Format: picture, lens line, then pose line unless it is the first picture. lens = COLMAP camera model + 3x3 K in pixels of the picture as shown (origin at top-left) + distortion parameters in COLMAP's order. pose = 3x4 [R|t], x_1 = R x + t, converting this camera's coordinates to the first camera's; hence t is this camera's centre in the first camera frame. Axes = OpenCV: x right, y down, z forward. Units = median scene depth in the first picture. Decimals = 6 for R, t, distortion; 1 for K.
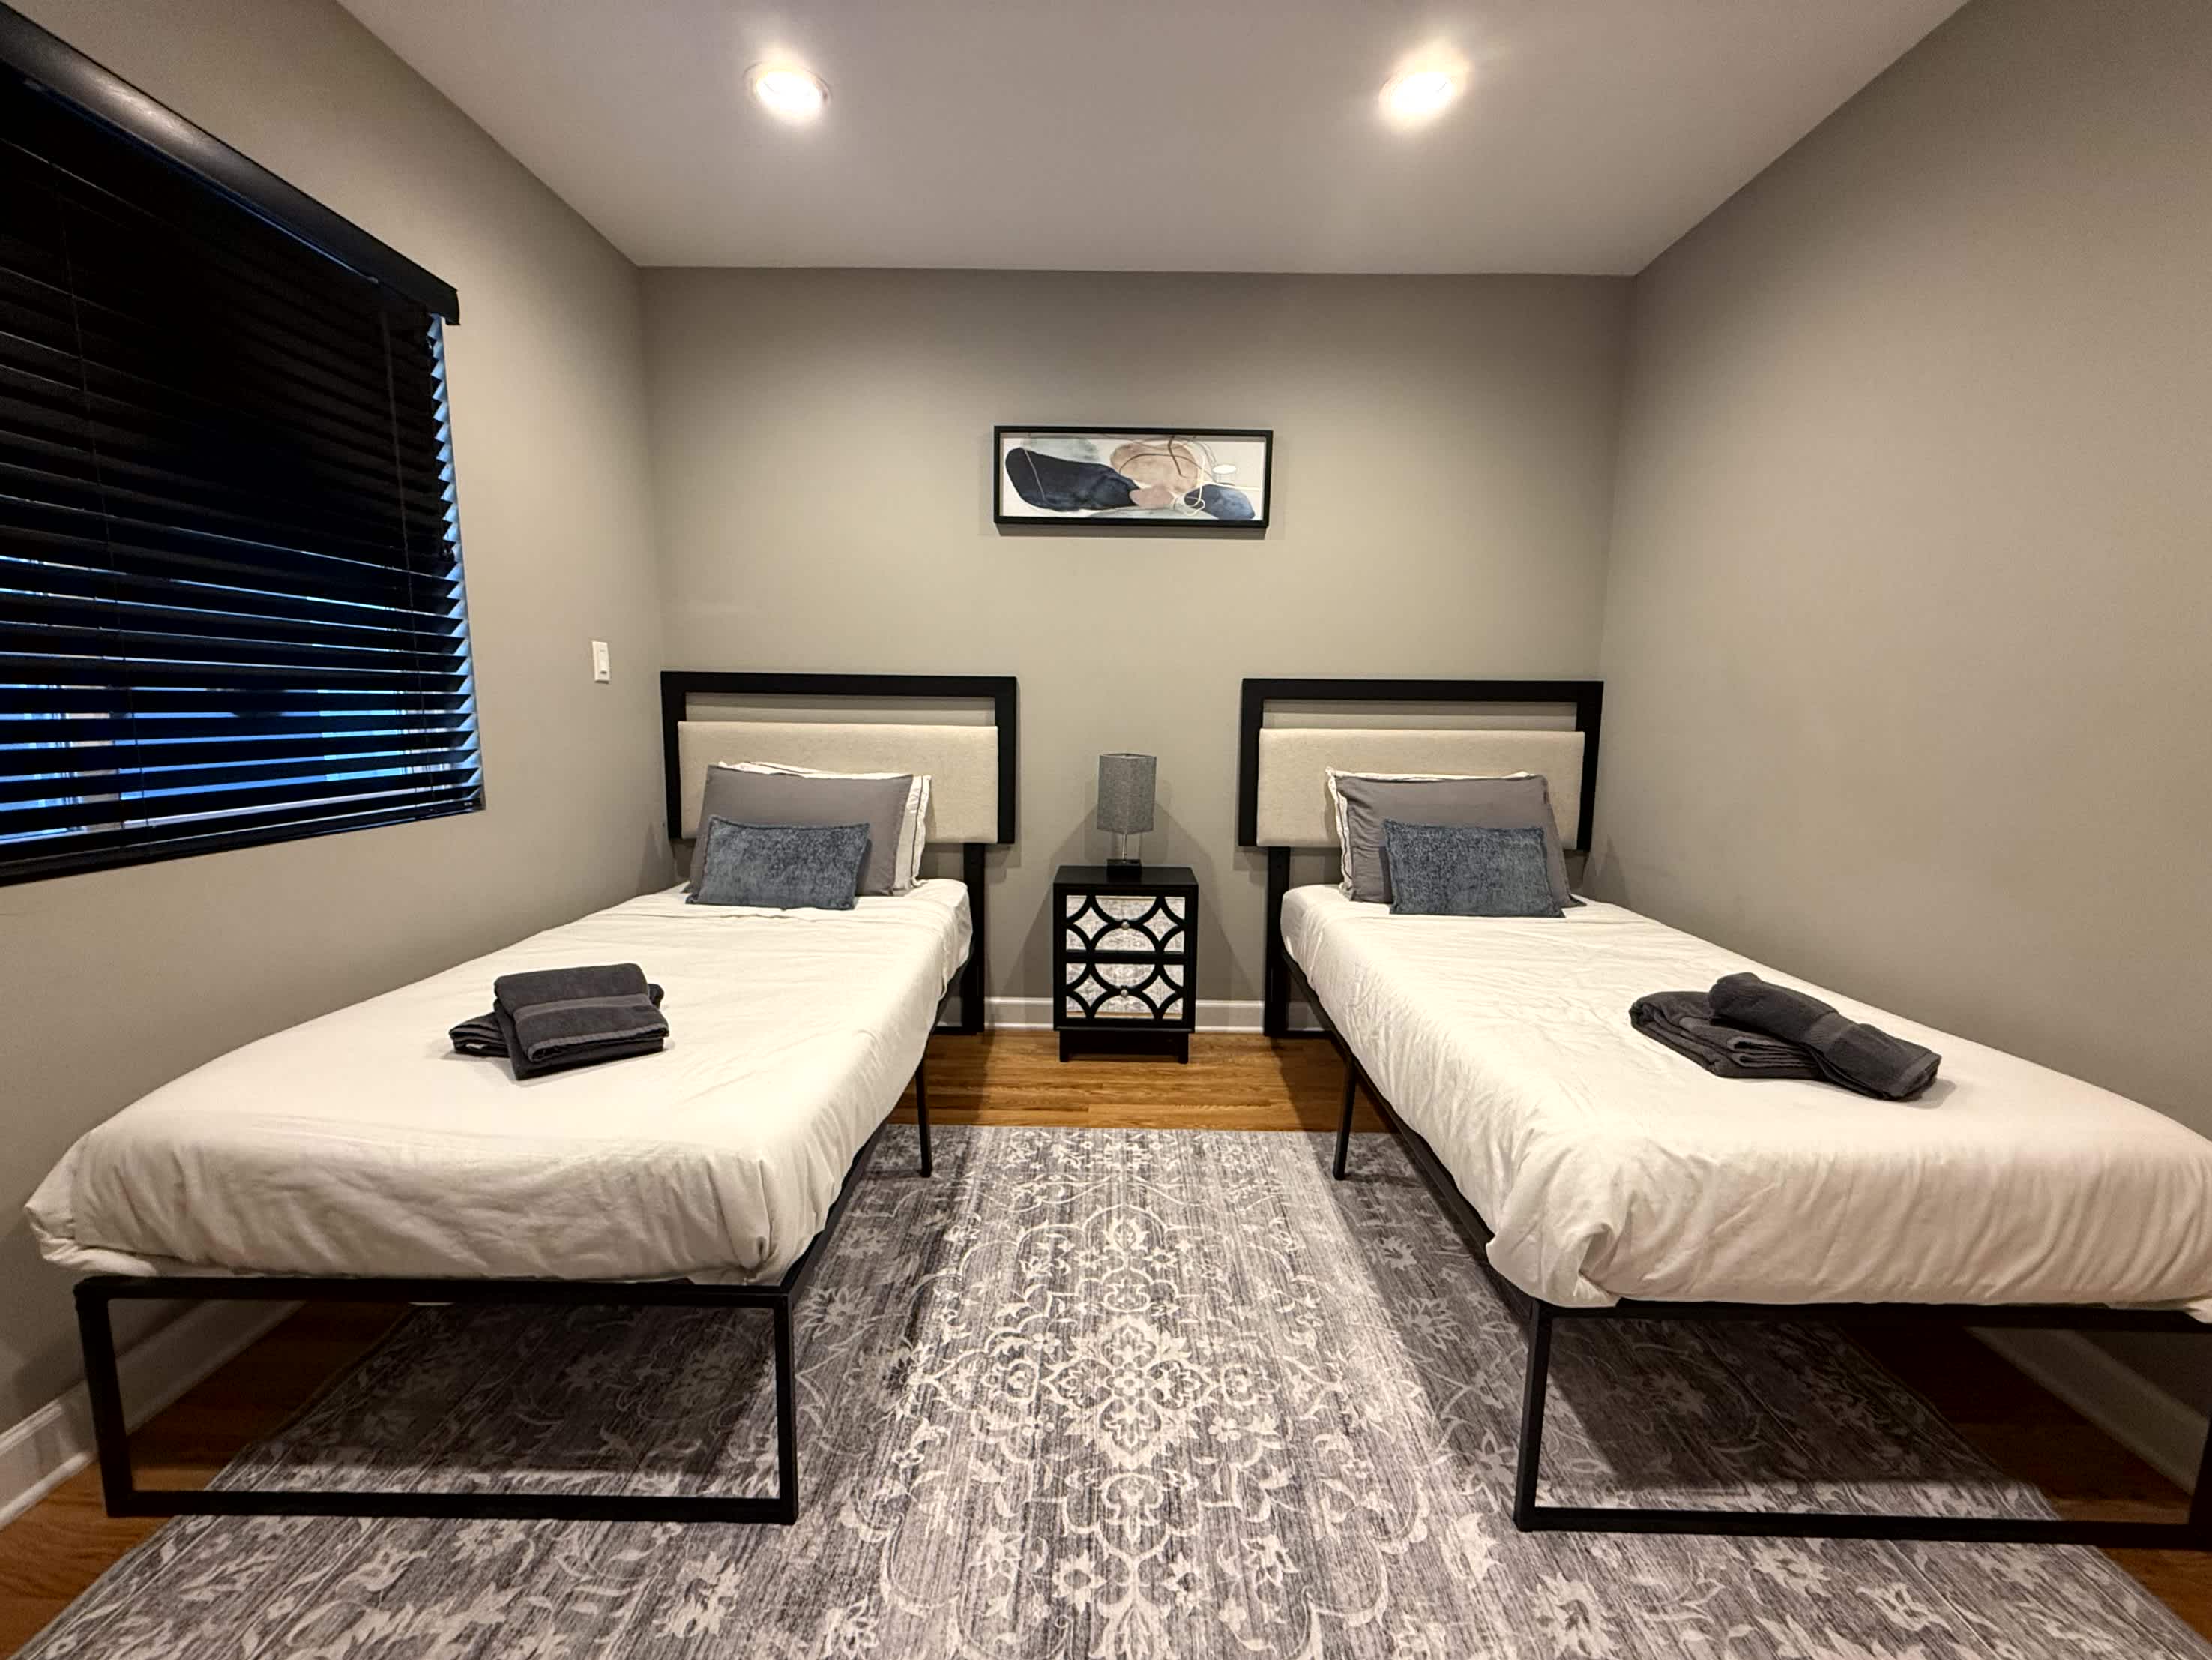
lens RADIAL K [[879.9, 0, 1098.7], [0, 879.9, 829.2], [0, 0, 1]] dist [-0.000145, -0.000018]
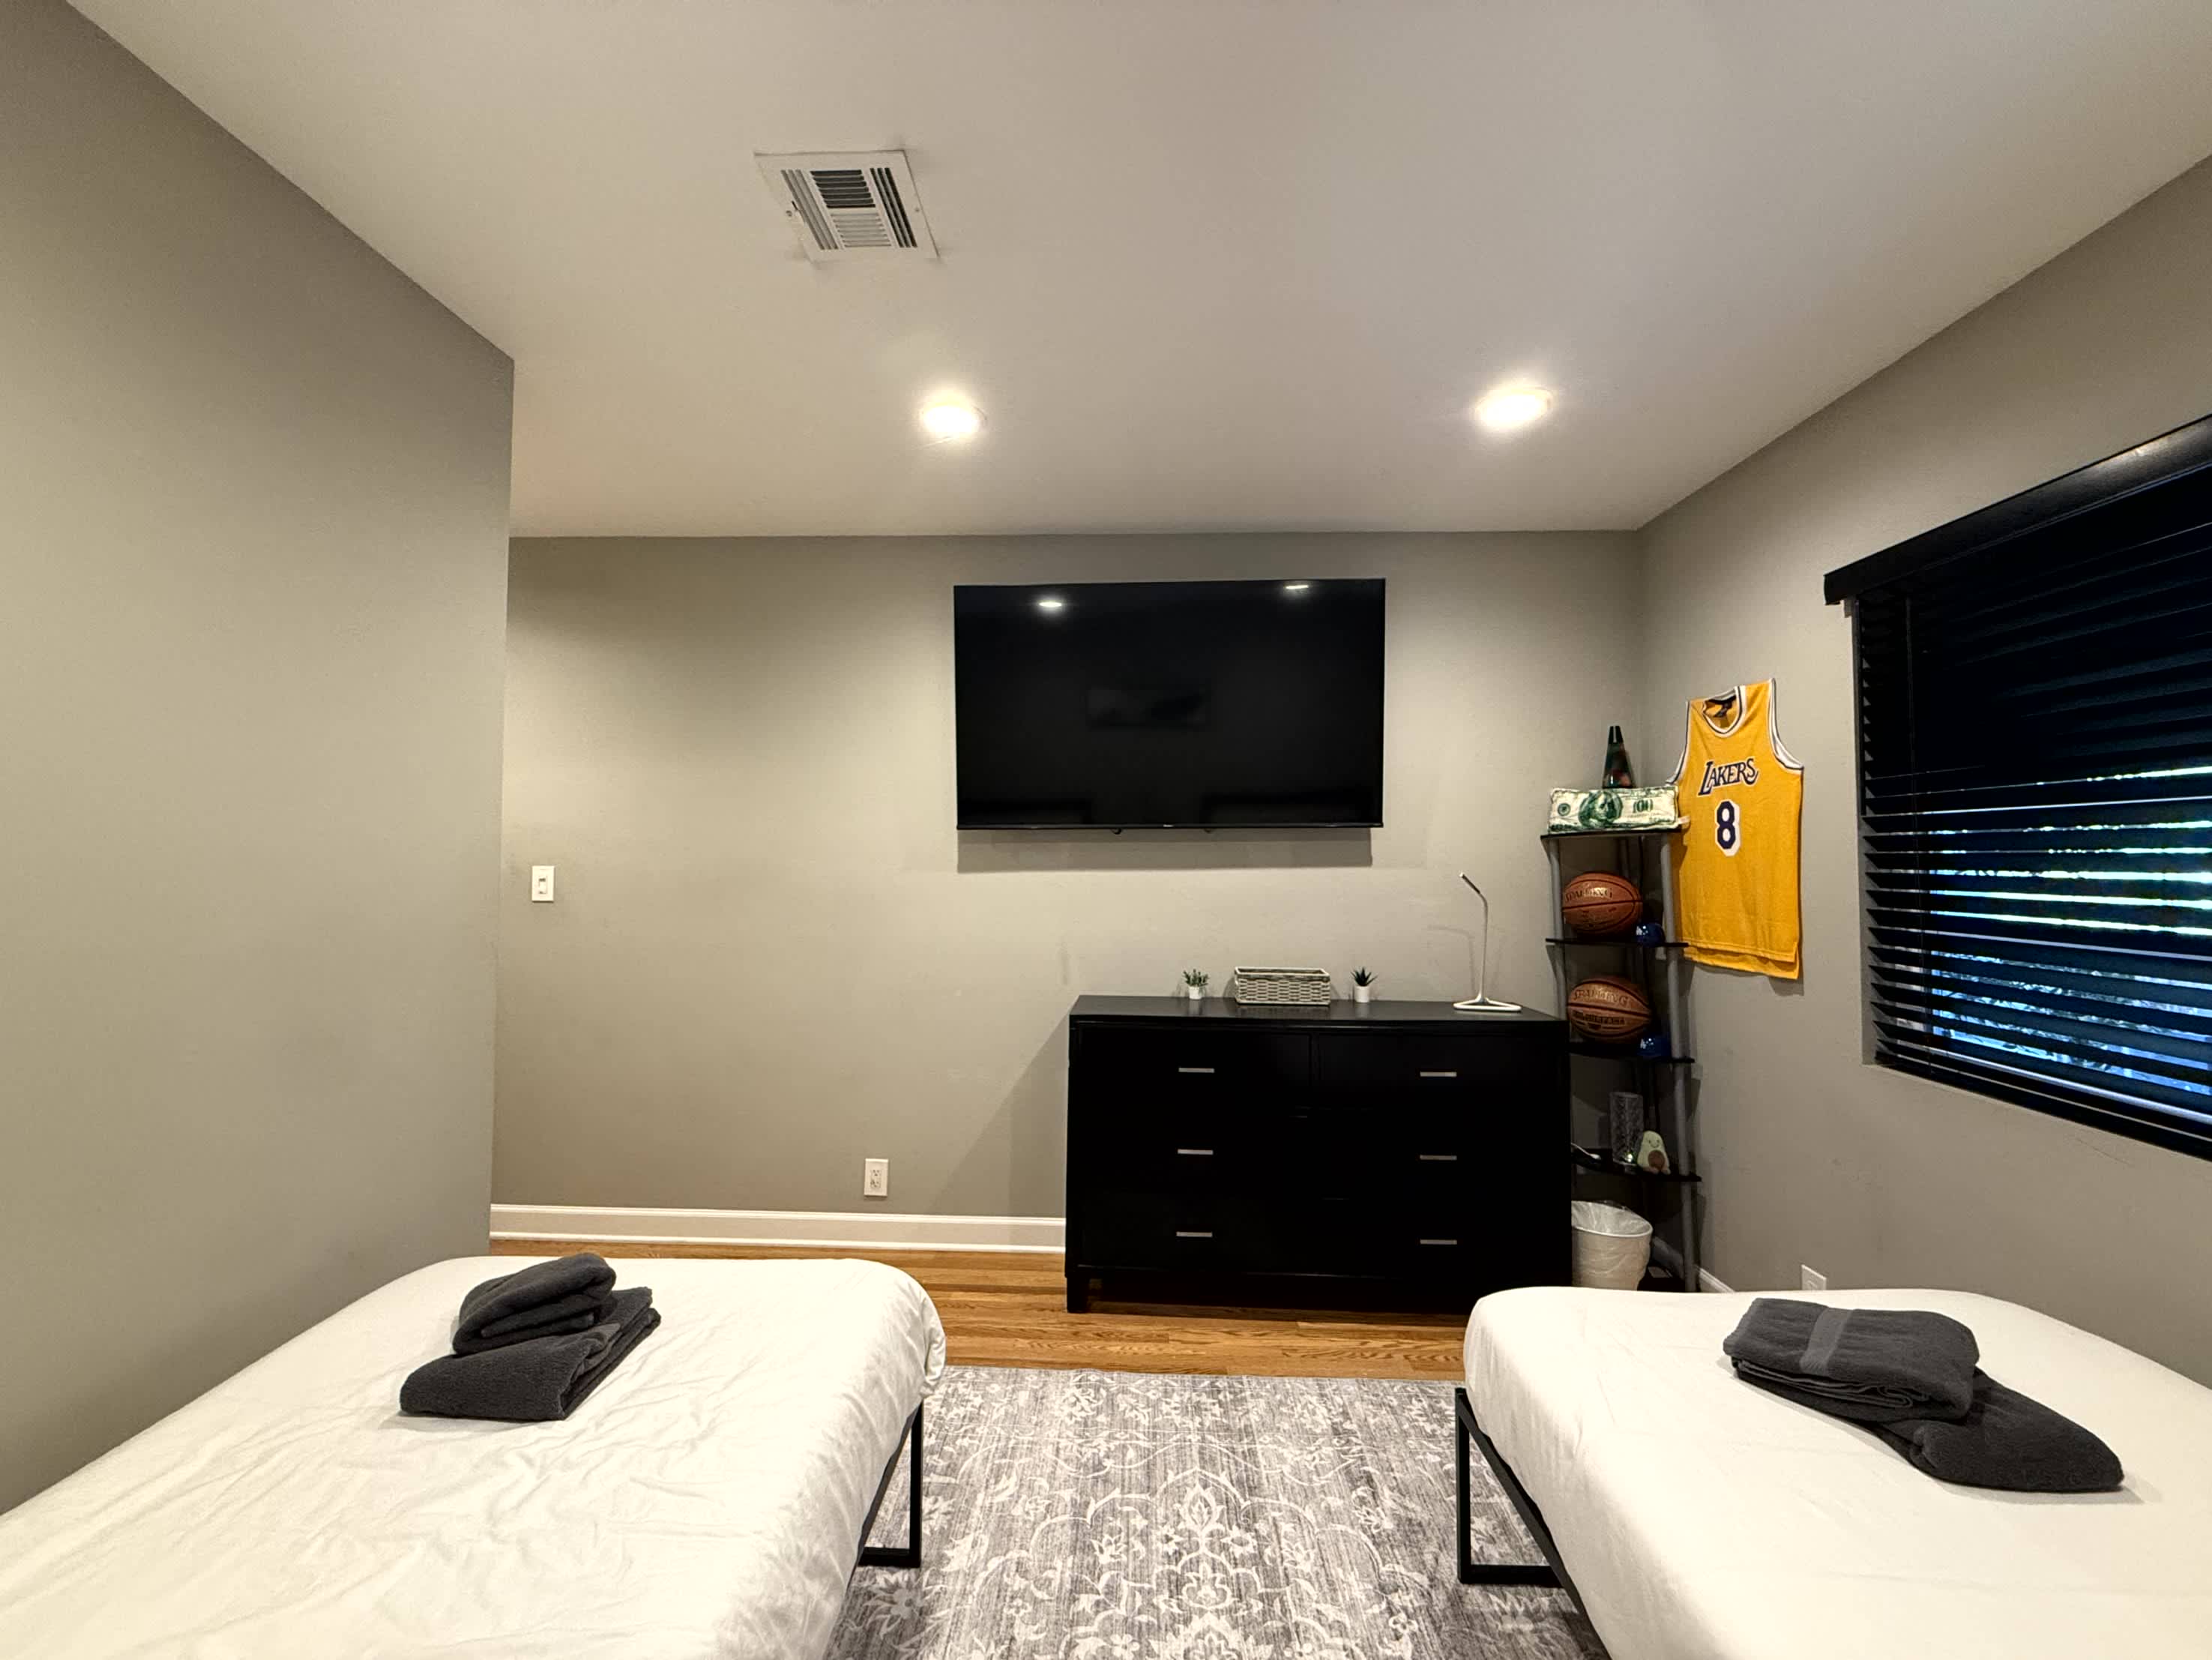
lens RADIAL K [[879.9, 0, 1098.7], [0, 879.9, 829.2], [0, 0, 1]] dist [-0.000145, -0.000018]
pose [[-0.999395, -0.016568, 0.030568, 0.164677], [-0.013203, 0.994152, 0.107180, -0.441775], [-0.032165, 0.106712, -0.993770, 2.040460]]
